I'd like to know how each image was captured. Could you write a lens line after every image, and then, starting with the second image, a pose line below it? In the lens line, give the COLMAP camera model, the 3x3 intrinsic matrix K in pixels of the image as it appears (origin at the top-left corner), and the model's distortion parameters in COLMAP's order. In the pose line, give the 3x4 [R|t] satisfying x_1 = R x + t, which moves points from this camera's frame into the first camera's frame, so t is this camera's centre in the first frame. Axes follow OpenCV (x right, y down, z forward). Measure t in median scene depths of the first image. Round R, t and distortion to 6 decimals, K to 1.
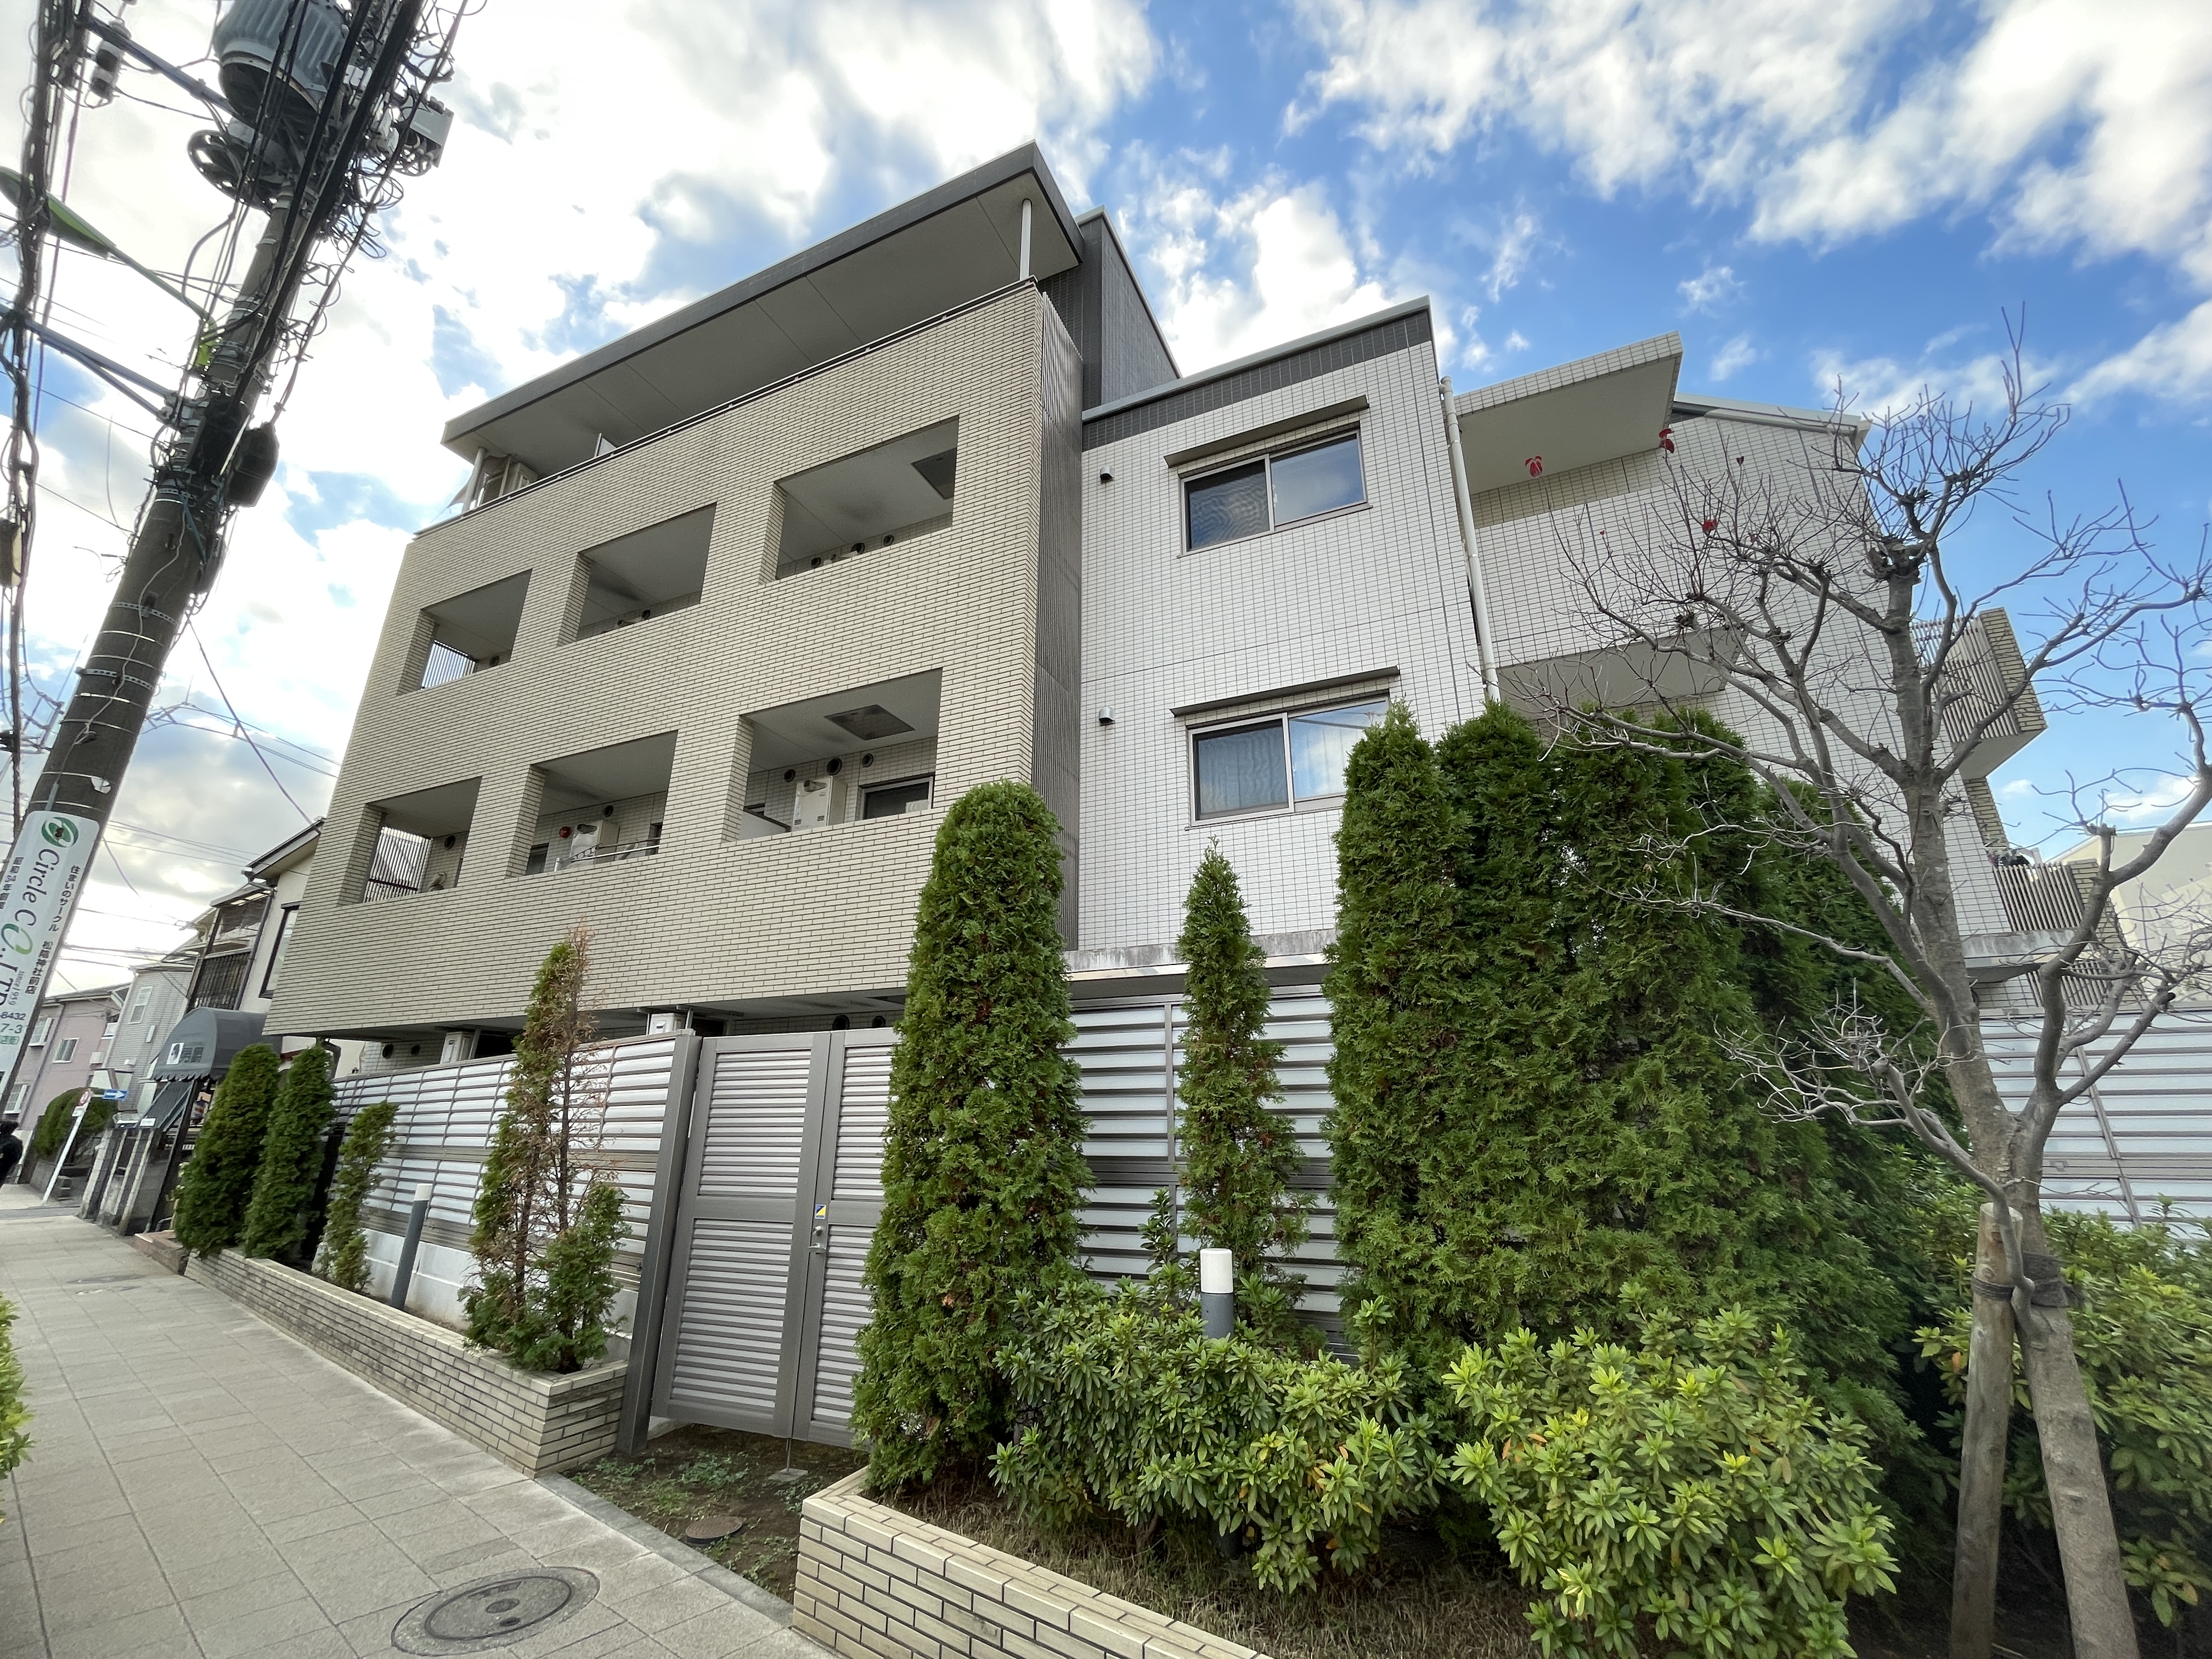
lens RADIAL K [[917.8, 0, 1106.0], [0, 917.8, 829.5], [0, 0, 1]] dist [-0.003767, 0.000448]
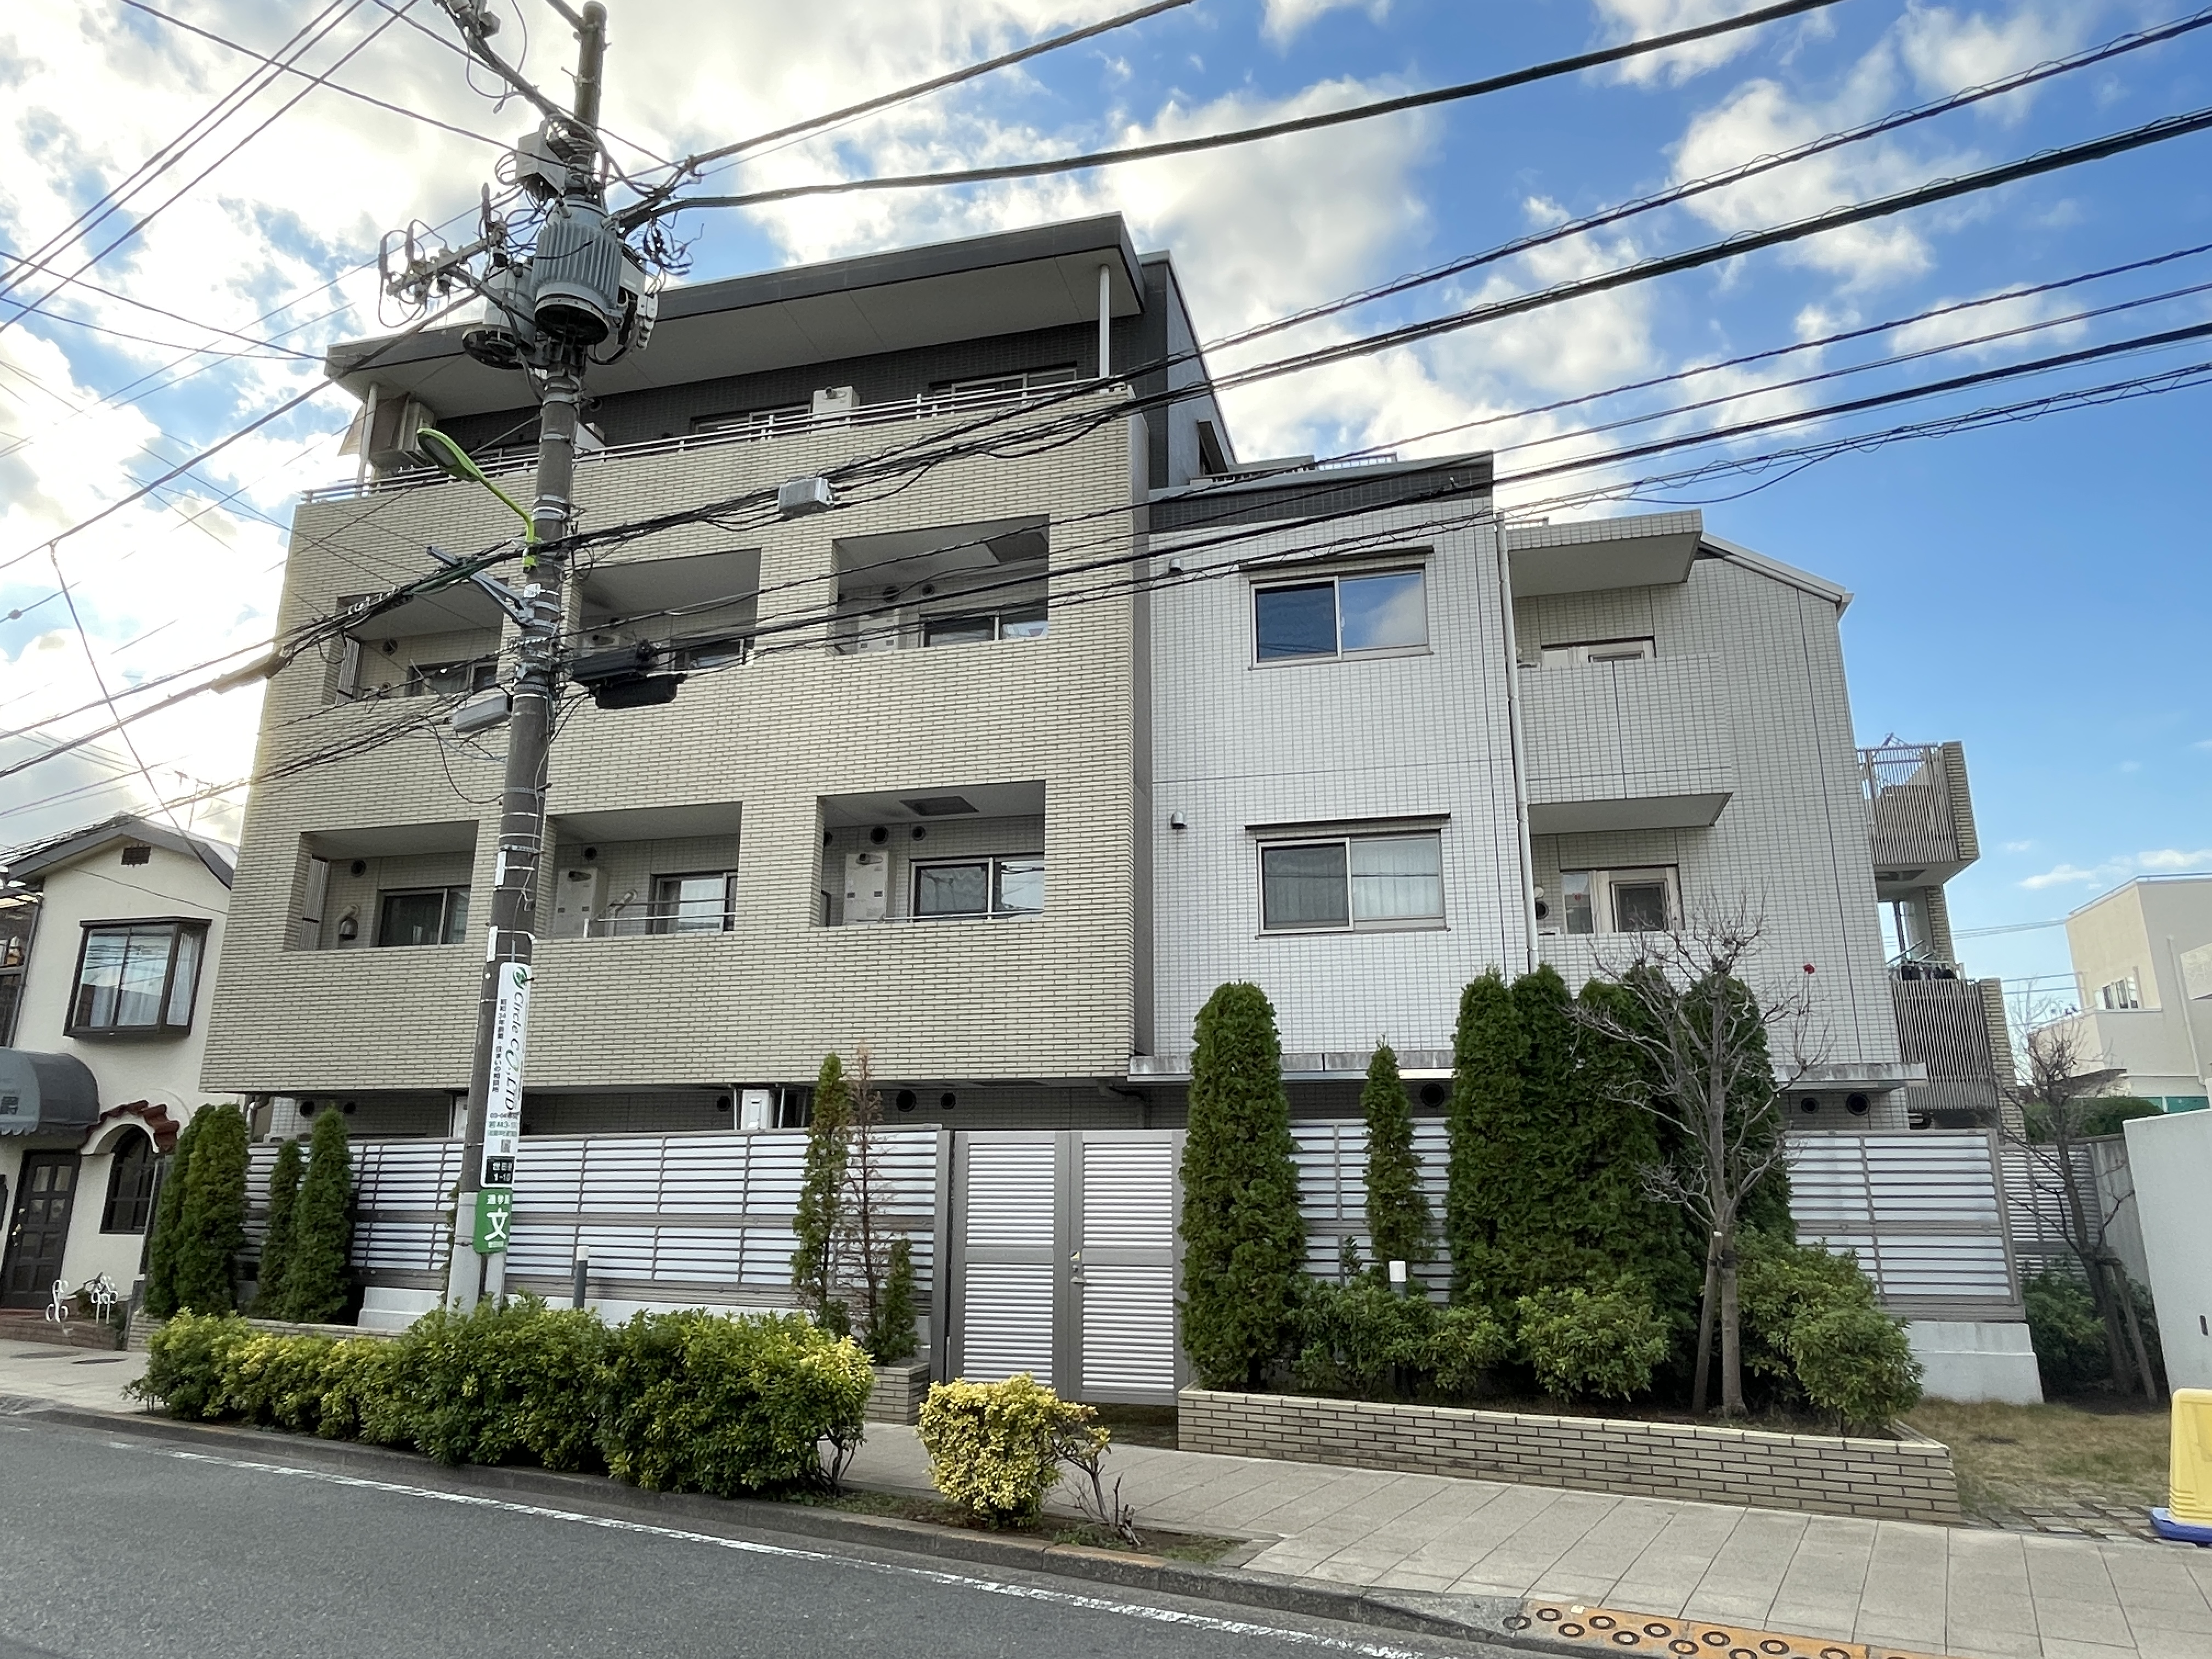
lens RADIAL K [[1431.1, 0, 1106.0], [0, 1431.1, 829.5], [0, 0, 1]] dist [-0.000447, -0.003175]
pose [[0.986798, 0.046467, 0.155149, -0.968571], [-0.056215, 0.996671, 0.059044, -0.587726], [-0.151889, -0.066986, 0.986125, -1.790133]]
